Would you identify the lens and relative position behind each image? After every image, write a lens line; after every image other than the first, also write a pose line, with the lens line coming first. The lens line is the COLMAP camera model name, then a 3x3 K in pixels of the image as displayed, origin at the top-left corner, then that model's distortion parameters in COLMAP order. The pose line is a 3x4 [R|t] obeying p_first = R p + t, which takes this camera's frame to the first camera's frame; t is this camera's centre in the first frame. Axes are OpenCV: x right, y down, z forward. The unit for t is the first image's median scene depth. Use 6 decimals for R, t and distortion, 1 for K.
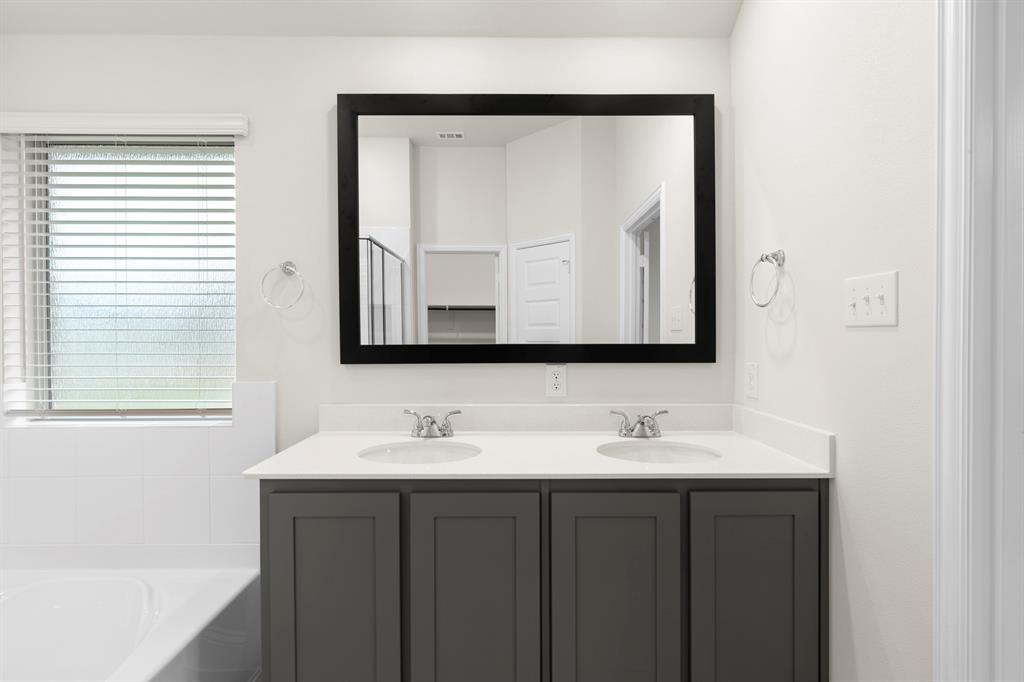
lens RADIAL K [[491.8, 0, 512.8], [0, 491.8, 347.7], [0, 0, 1]] dist [-0.004265, -0.000721]
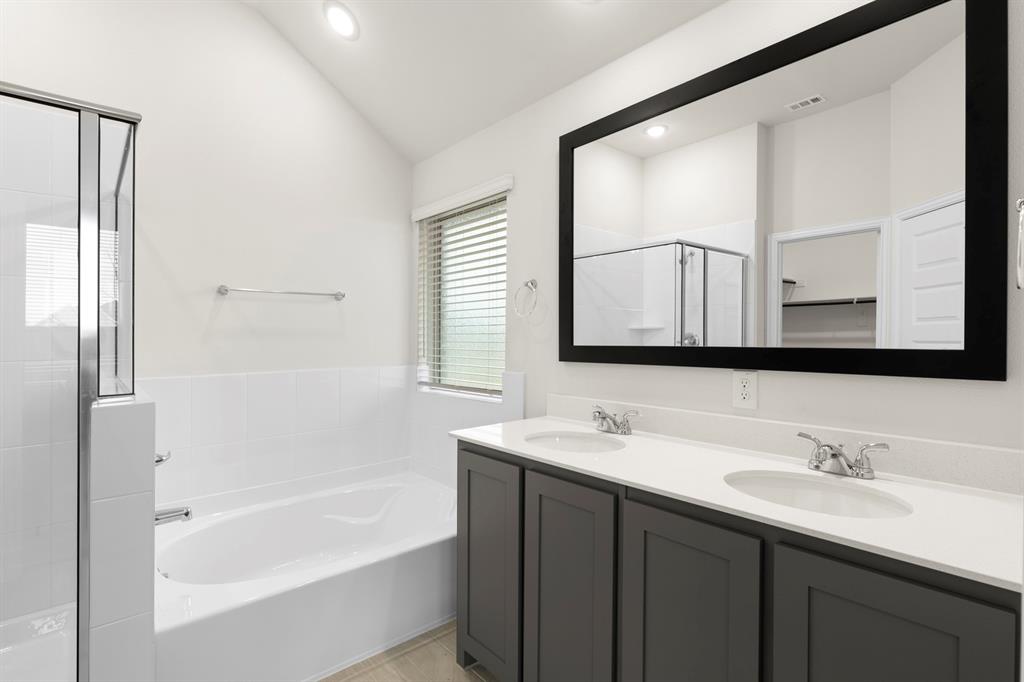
lens RADIAL K [[492.5, 0, 512.0], [0, 492.5, 341.0], [0, 0, 1]] dist [0.002558, 0.000500]
pose [[0.646062, 0.004205, -0.763274, 0.481775], [-0.013435, 0.999893, -0.005864, -0.007419], [0.763167, 0.014043, 0.646049, 0.134023]]
